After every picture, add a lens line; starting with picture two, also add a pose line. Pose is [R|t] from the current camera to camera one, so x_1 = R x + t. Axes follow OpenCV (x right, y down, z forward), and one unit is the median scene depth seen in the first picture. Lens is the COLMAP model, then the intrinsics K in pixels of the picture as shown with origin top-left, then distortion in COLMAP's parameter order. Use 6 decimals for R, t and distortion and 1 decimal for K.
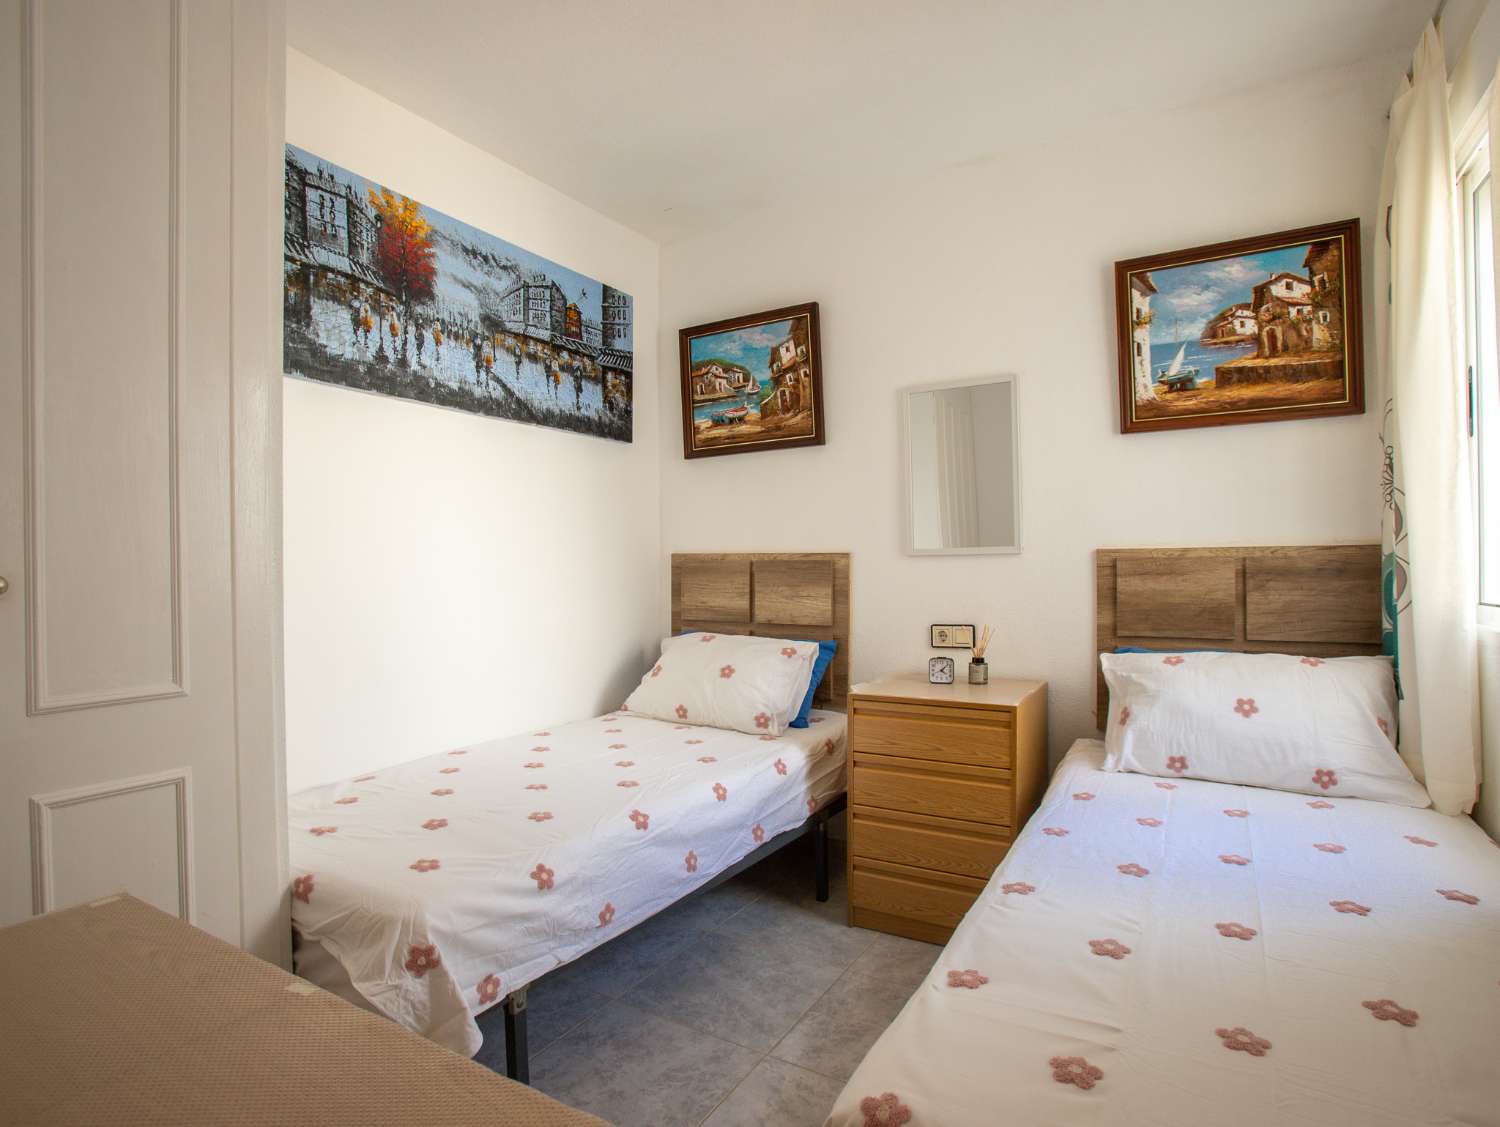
lens RADIAL K [[769.8, 0, 752.8], [0, 769.8, 557.5], [0, 0, 1]] dist [-0.029852, 0.006389]
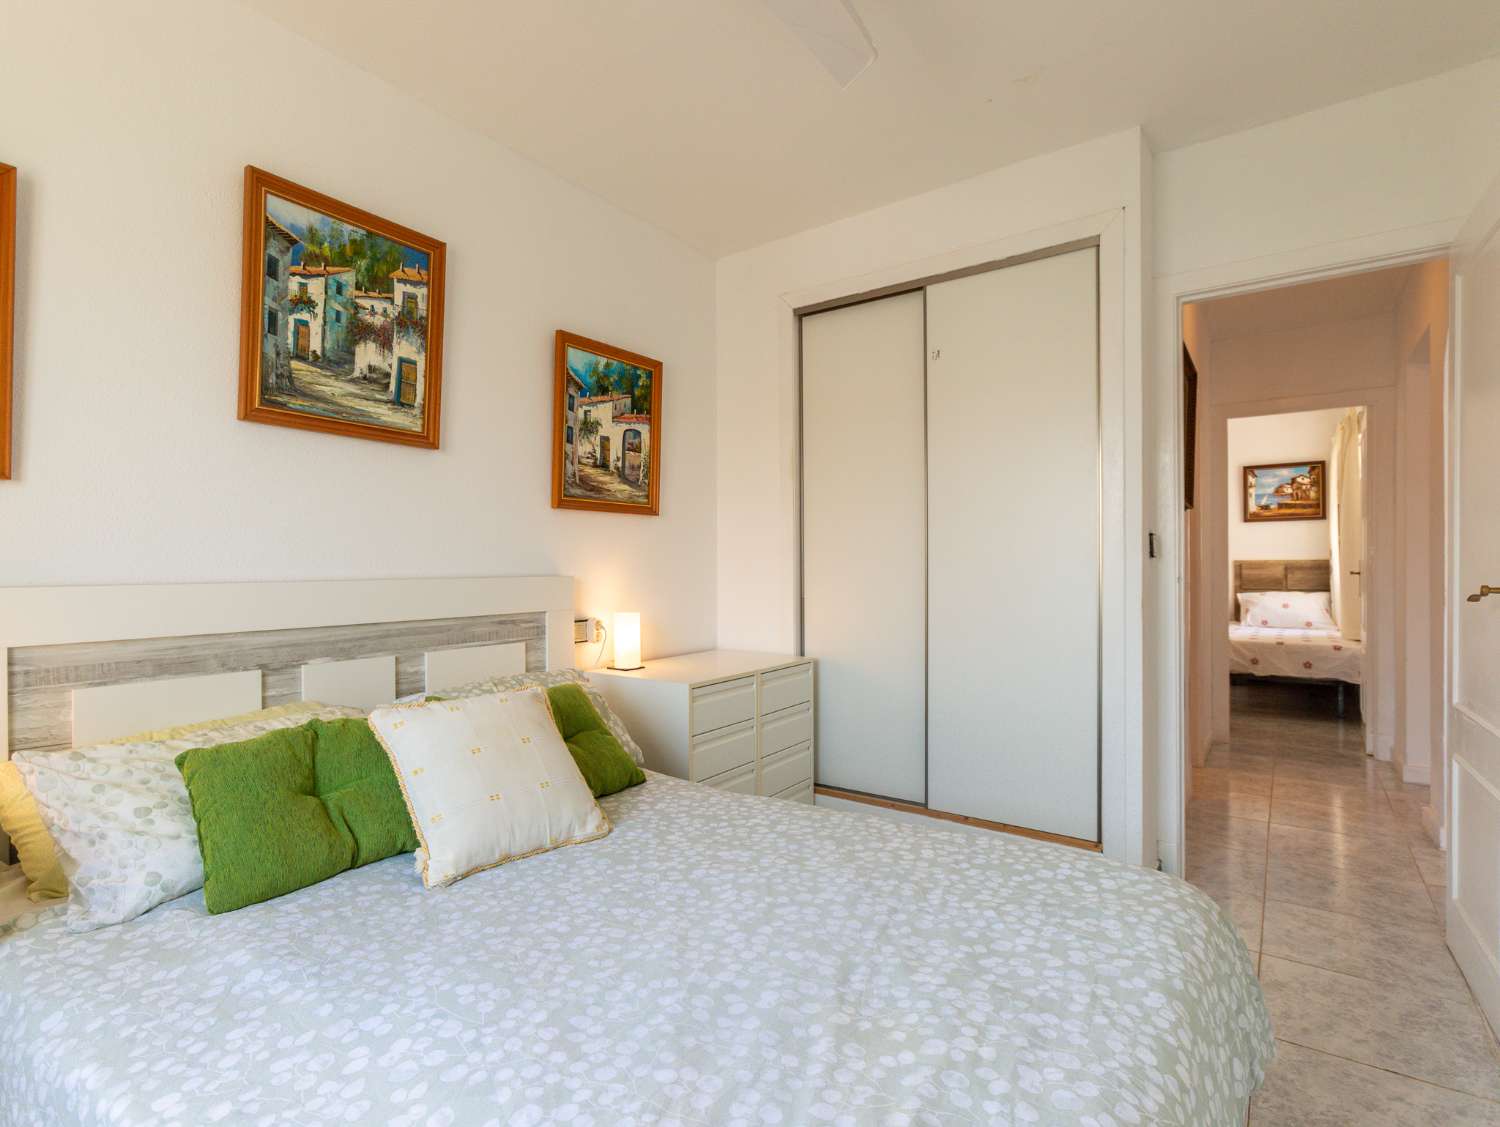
lens RADIAL K [[739.6, 0, 752.8], [0, 739.6, 552.4], [0, 0, 1]] dist [0.012184, -0.000513]
pose [[0.997055, 0.012486, -0.075671, -1.333191], [-0.013098, 0.999885, -0.007586, 0.006462], [0.075568, 0.008555, 0.997104, -2.252446]]
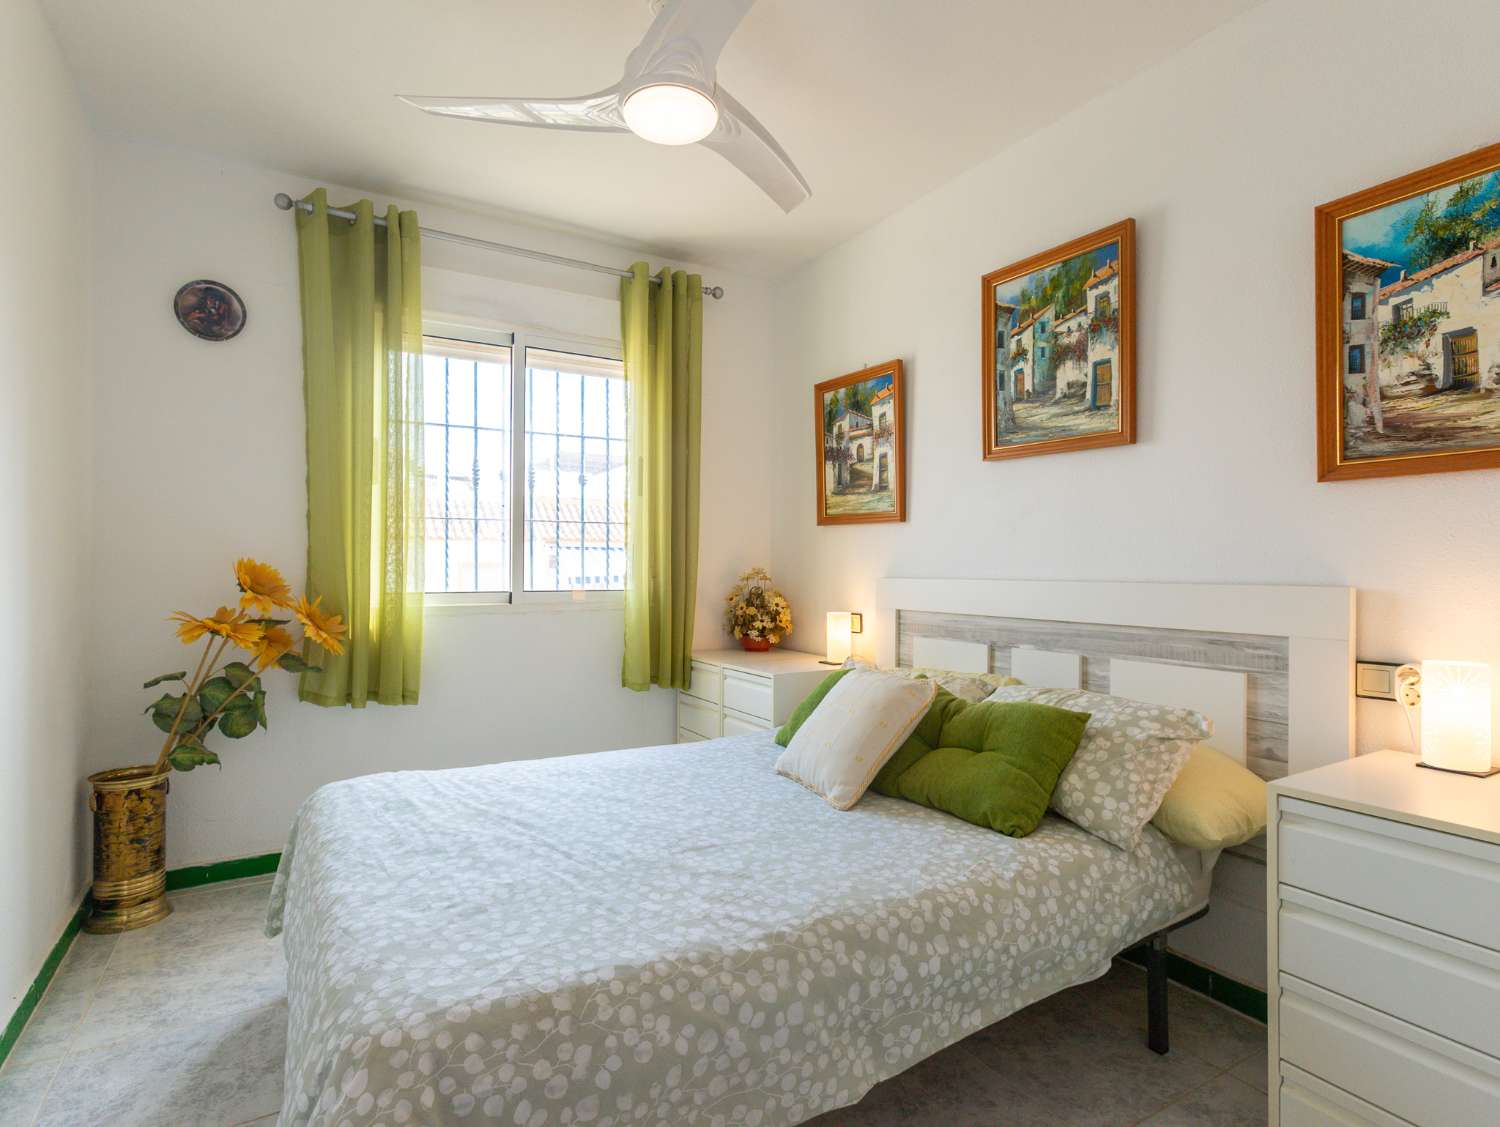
lens RADIAL K [[769.8, 0, 750.2], [0, 769.8, 572.7], [0, 0, 1]] dist [-0.029852, 0.006389]
pose [[-0.463398, 0.018474, -0.885958, 2.592454], [0.008212, 0.999829, 0.016553, 0.014529], [0.886112, 0.000395, -0.463470, 4.564883]]
